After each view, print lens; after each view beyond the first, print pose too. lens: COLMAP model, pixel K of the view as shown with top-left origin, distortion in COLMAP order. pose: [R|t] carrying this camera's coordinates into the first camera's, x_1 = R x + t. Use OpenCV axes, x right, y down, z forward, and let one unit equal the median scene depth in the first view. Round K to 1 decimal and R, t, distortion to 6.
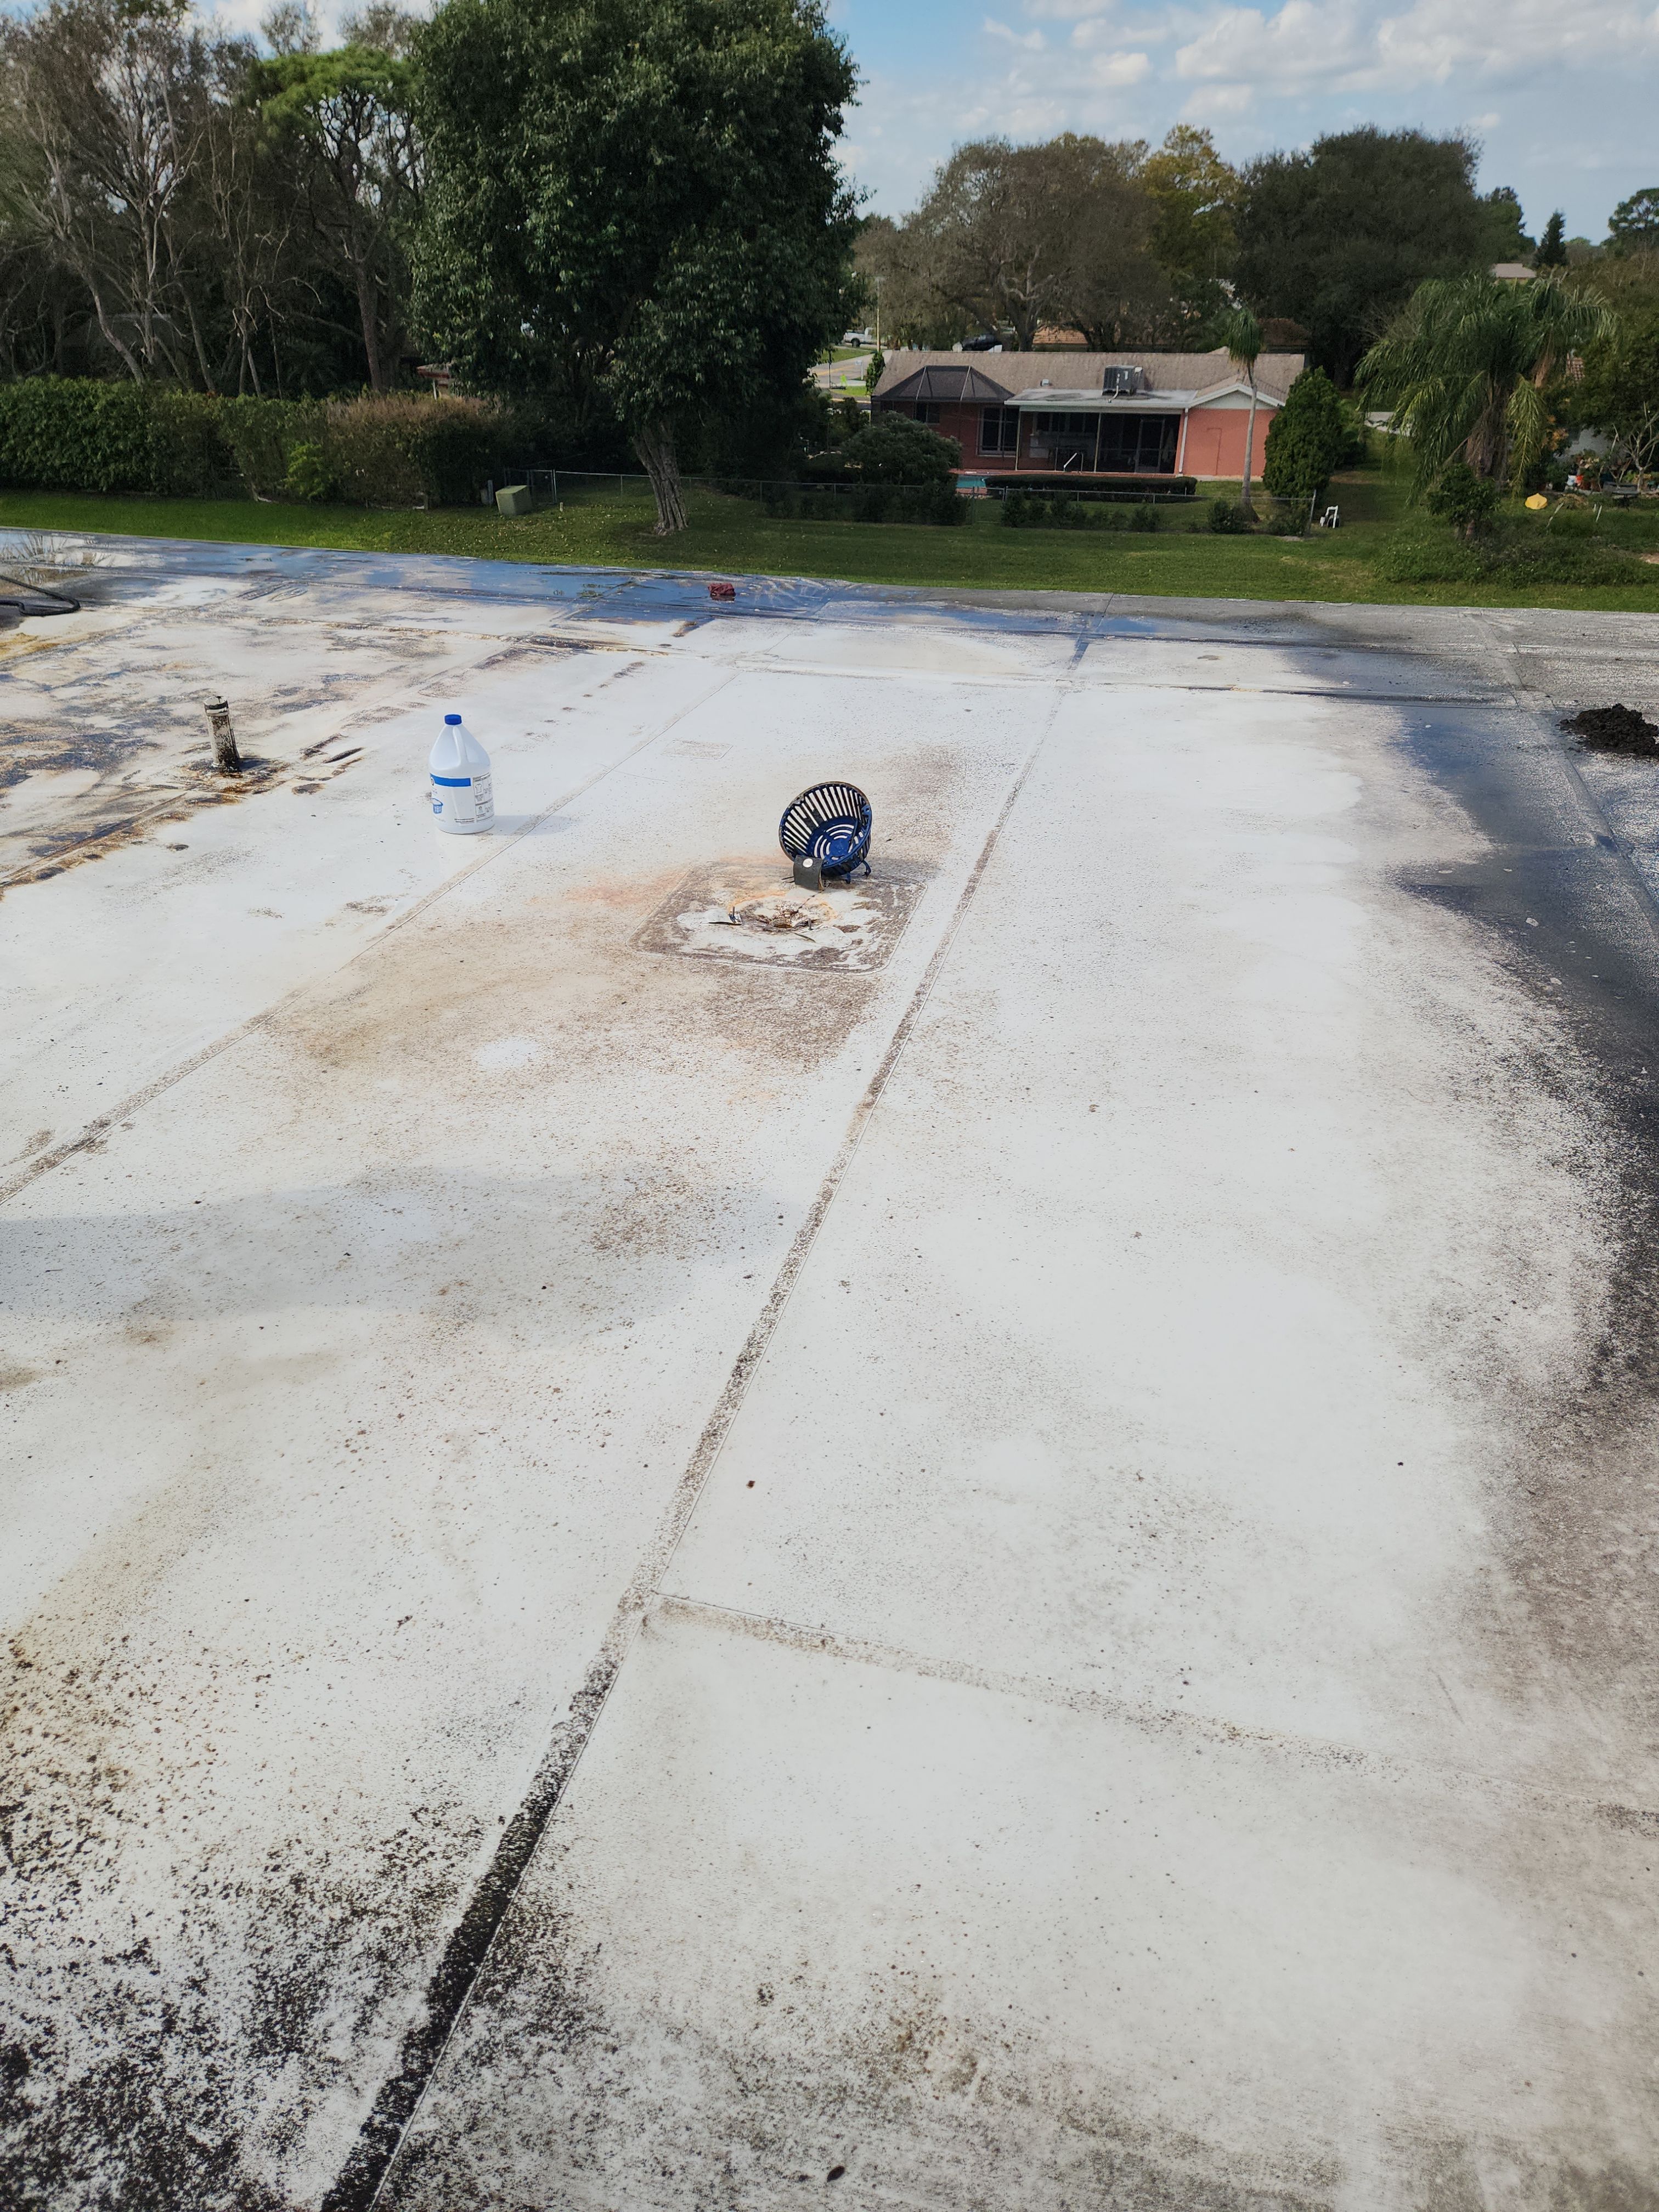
lens RADIAL K [[1494.2, 0, 821.1], [0, 1494.2, 1064.6], [0, 0, 1]] dist [0.094551, -0.080123]
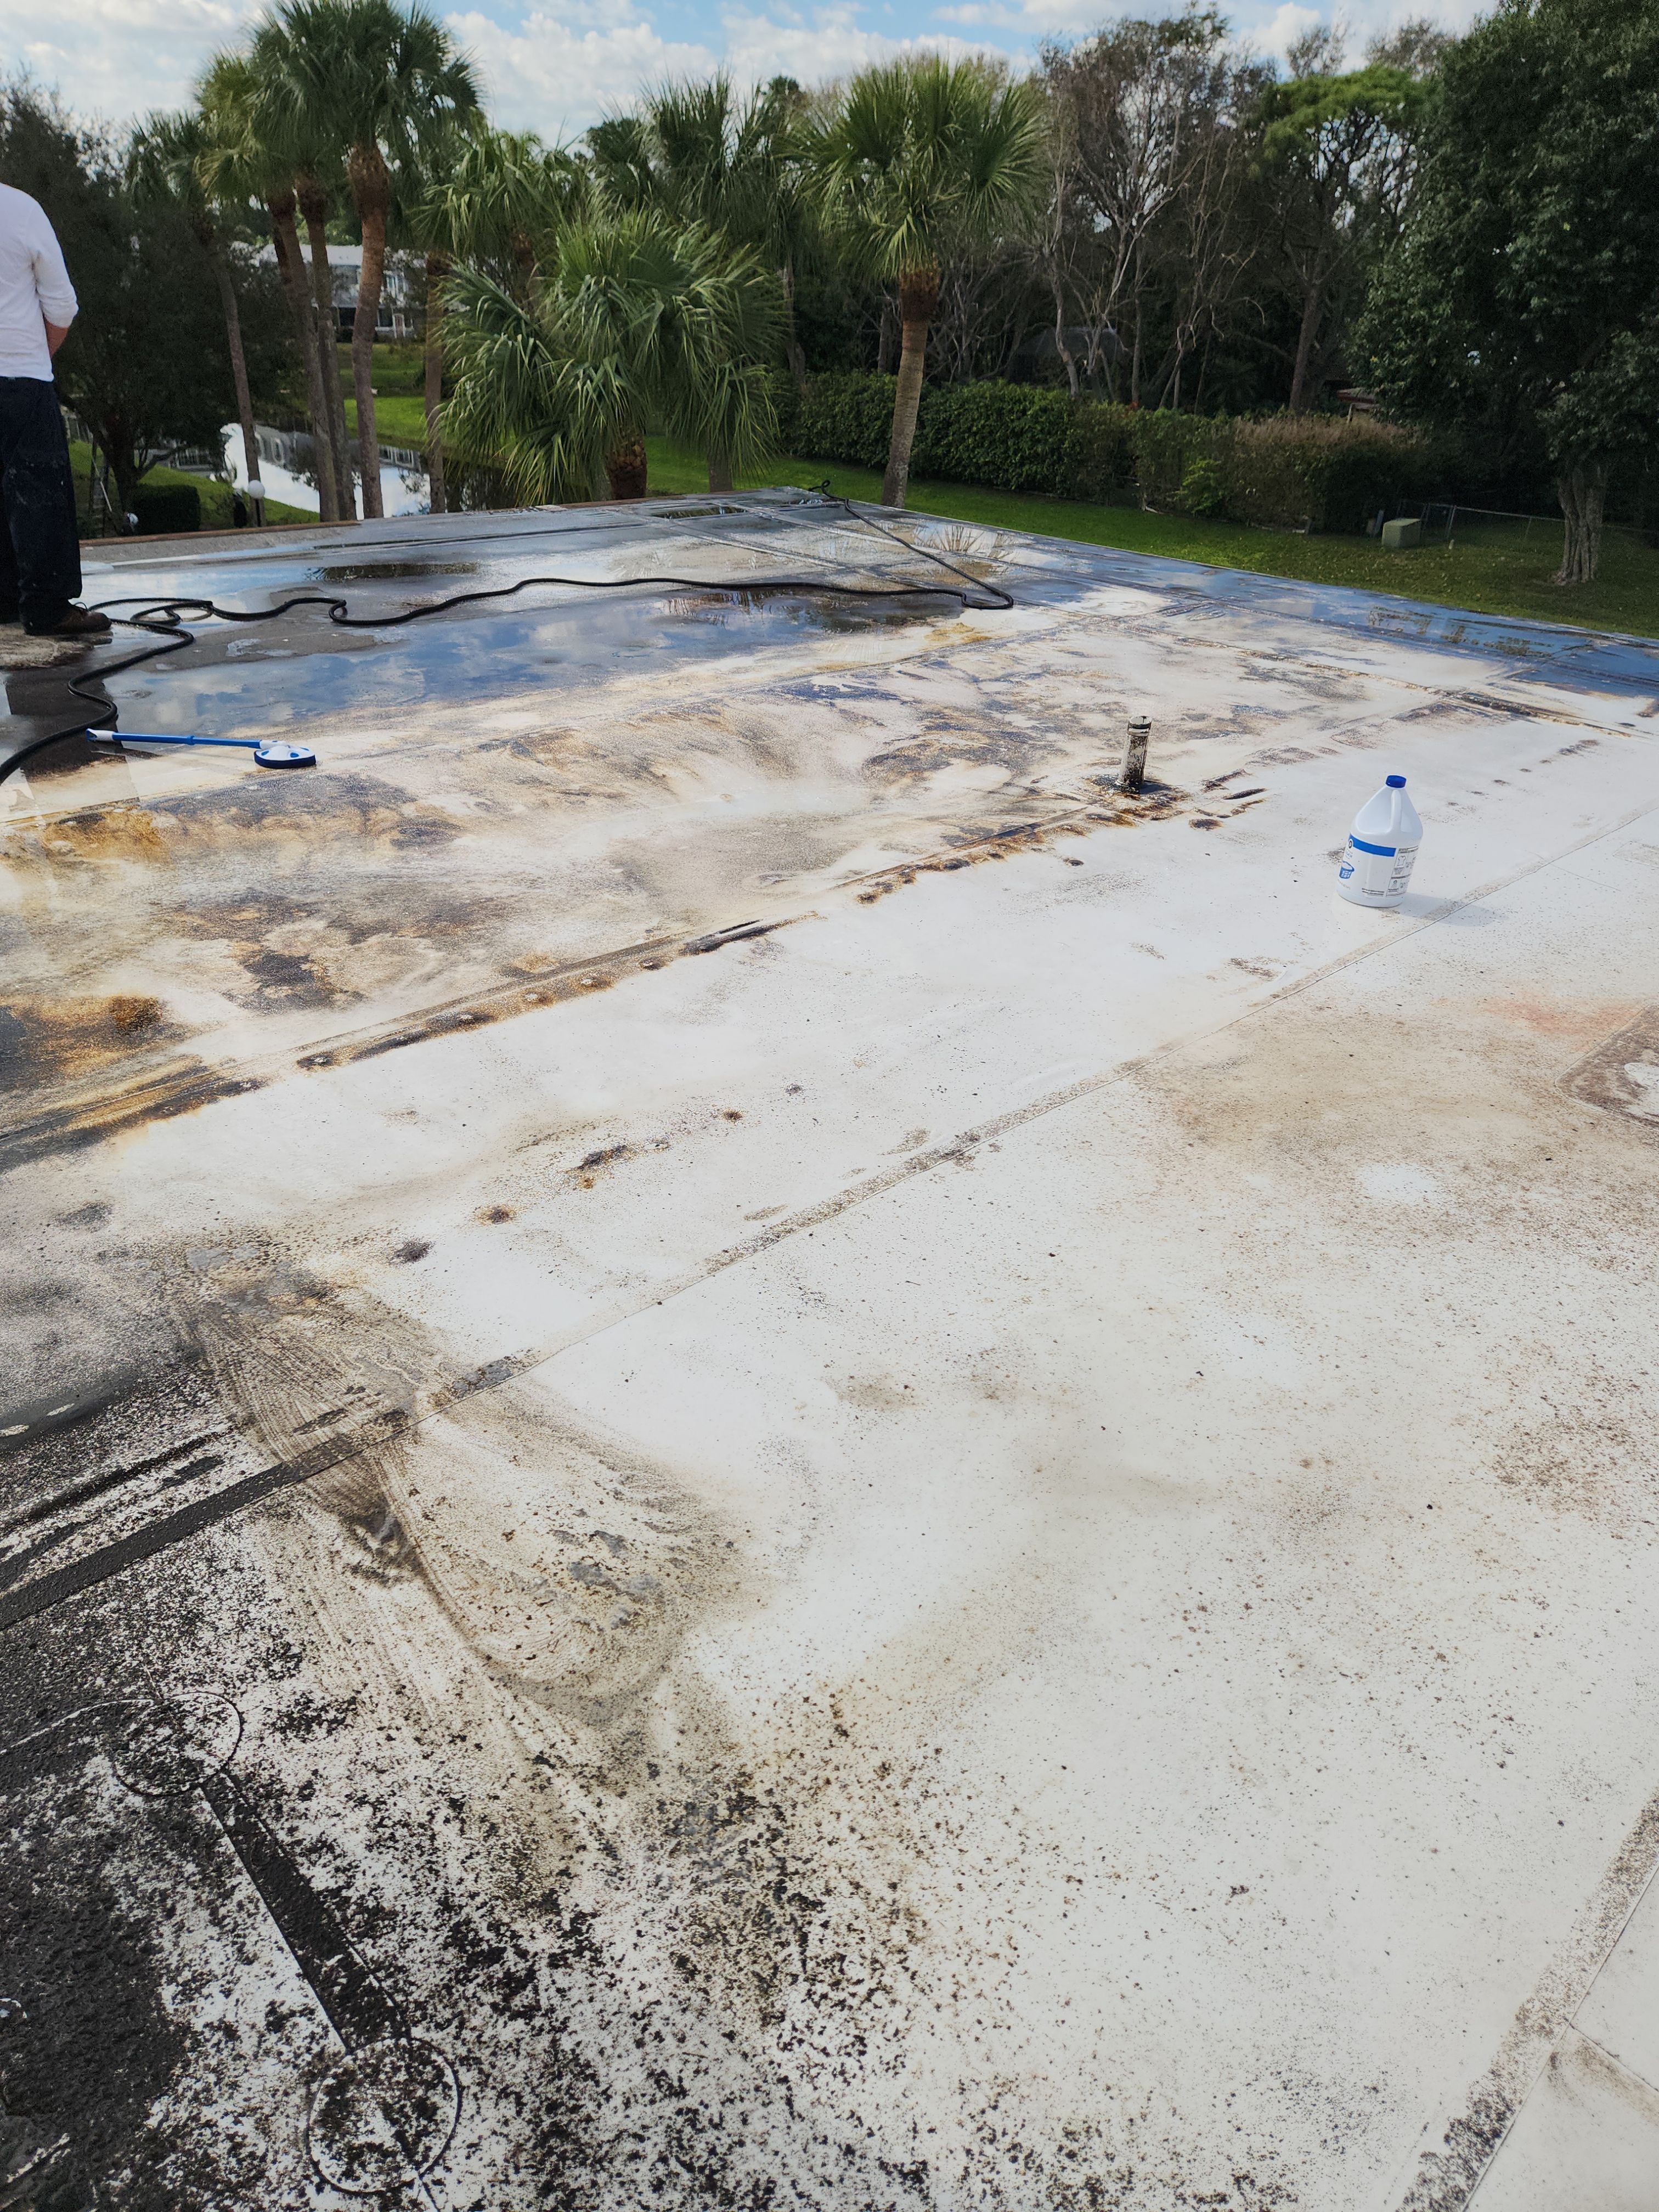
lens RADIAL K [[1494.2, 0, 807.6], [0, 1494.2, 1059.2], [0, 0, 1]] dist [0.094551, -0.080123]
pose [[0.855005, 0.266059, -0.445173, -0.090424], [-0.272039, 0.960891, 0.051798, -0.020039], [0.441544, 0.076817, 0.893945, 0.046457]]
